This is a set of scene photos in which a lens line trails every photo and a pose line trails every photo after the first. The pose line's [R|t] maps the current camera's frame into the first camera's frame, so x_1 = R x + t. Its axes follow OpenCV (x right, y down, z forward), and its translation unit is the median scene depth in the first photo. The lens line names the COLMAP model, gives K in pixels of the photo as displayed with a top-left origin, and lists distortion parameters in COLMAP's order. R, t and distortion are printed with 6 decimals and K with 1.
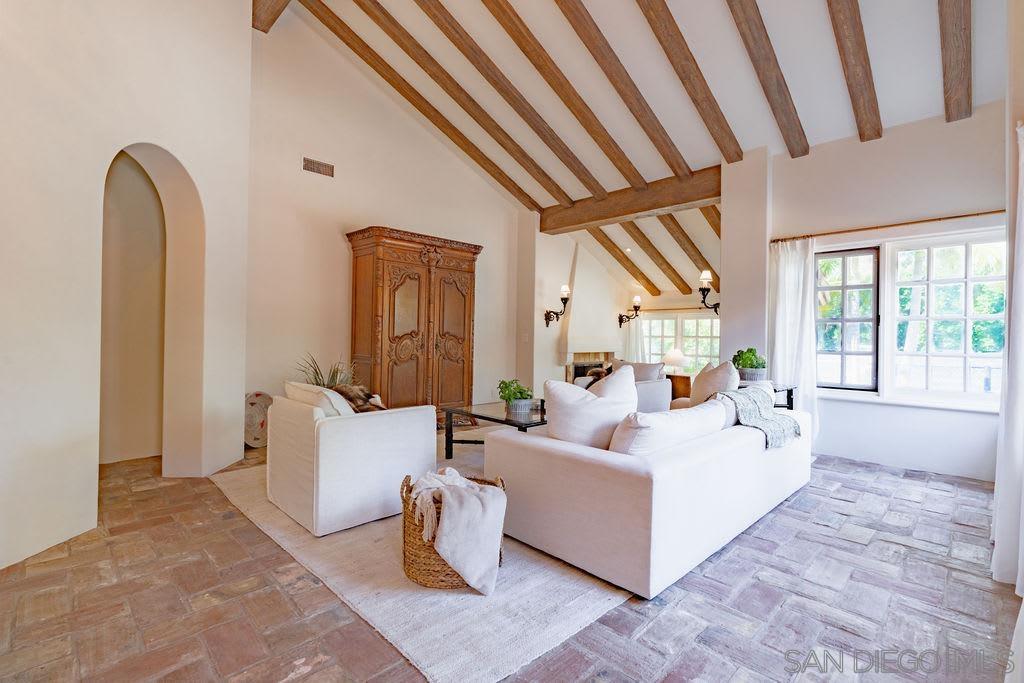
lens RADIAL K [[469.2, 0, 514.5], [0, 469.2, 332.9], [0, 0, 1]] dist [-0.001524, -0.000170]
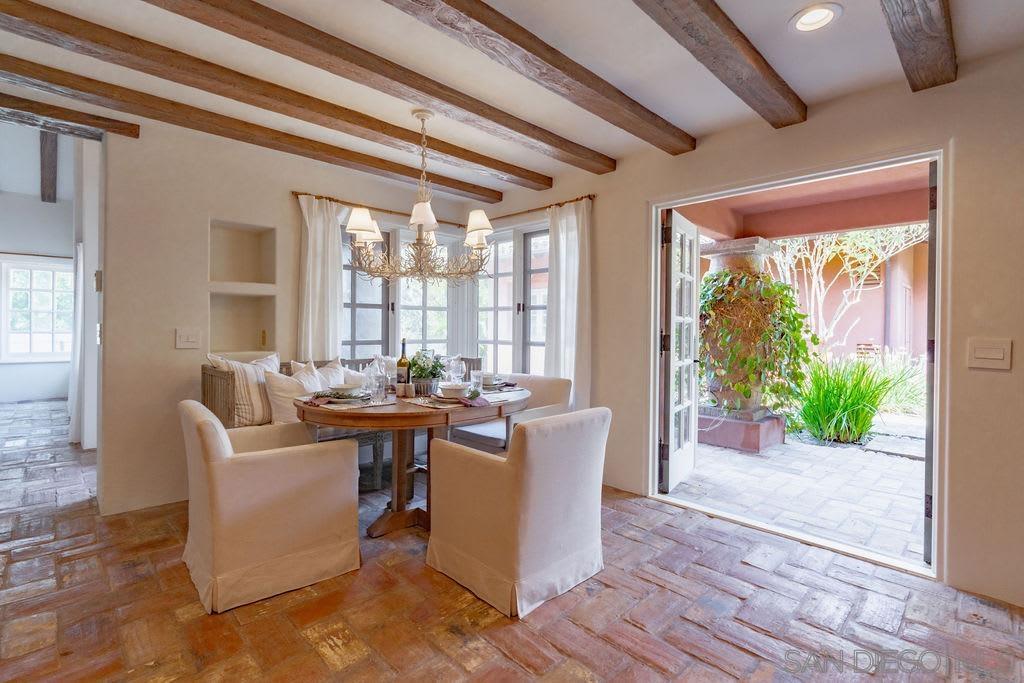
lens RADIAL K [[469.2, 0, 514.5], [0, 469.2, 332.9], [0, 0, 1]] dist [-0.001524, -0.000170]
pose [[0.006015, -0.021139, 0.999758, -0.743752], [-0.015878, 0.999648, 0.021232, -0.013596], [-0.999856, -0.016002, 0.005677, -0.706724]]
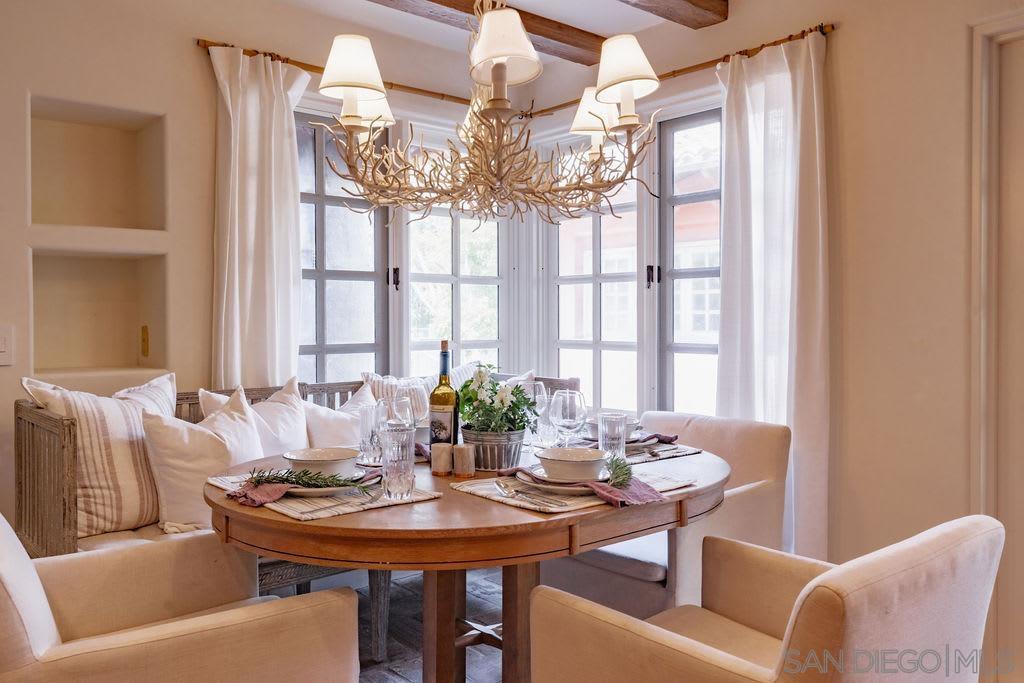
lens RADIAL K [[787.5, 0, 511.2], [0, 787.5, 322.8], [0, 0, 1]] dist [0.021663, -0.003110]
pose [[0.075545, -0.017273, 0.996993, -0.603823], [-0.002970, 0.999842, 0.017547, -0.010321], [-0.997138, -0.004287, 0.075481, -0.640536]]
